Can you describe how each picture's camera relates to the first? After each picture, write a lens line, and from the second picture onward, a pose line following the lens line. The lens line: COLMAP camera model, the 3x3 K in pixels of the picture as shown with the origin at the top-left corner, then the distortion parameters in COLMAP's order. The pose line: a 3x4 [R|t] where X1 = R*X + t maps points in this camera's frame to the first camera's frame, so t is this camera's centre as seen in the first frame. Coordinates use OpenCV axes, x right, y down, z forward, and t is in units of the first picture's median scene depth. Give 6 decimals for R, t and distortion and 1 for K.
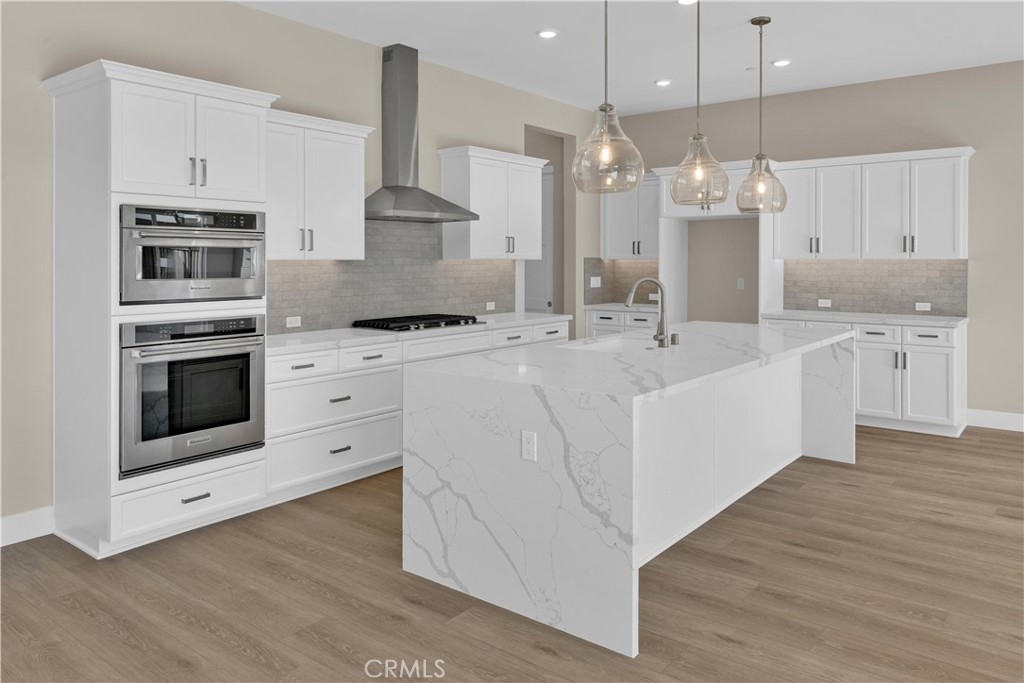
lens RADIAL K [[704.6, 0, 510.7], [0, 704.6, 272.4], [0, 0, 1]] dist [0.027977, -0.000517]
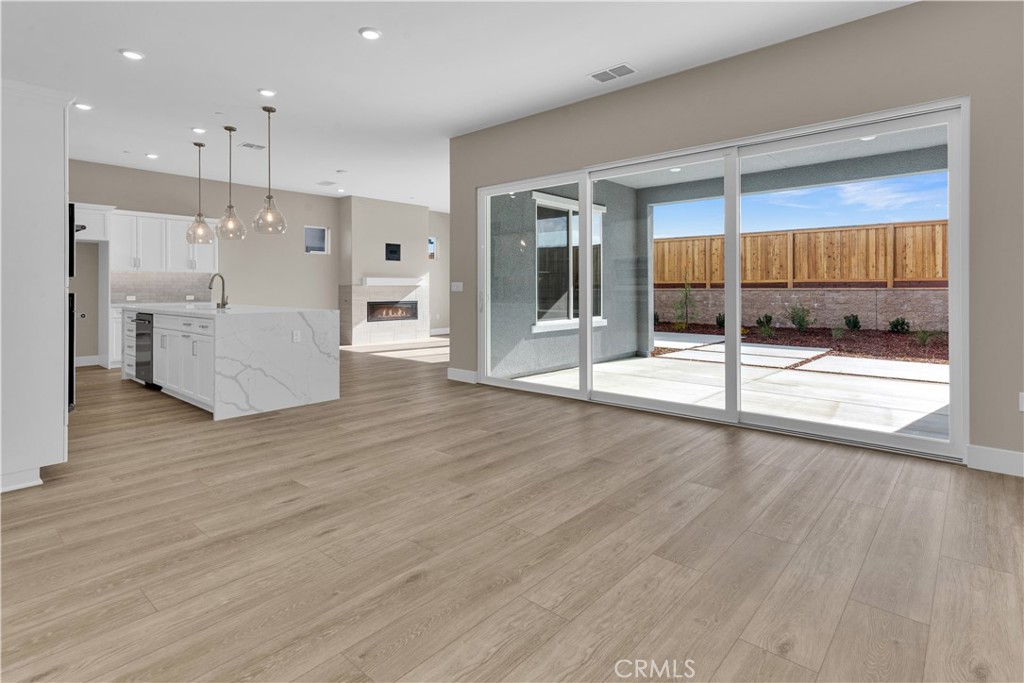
lens RADIAL K [[509.8, 0, 498.0], [0, 509.8, 294.5], [0, 0, 1]] dist [0.002722, 0.000651]
pose [[0.080390, -0.010241, 0.996711, -1.164375], [0.013581, 0.999866, 0.009178, 0.061581], [-0.996671, 0.012798, 0.080519, 0.100291]]
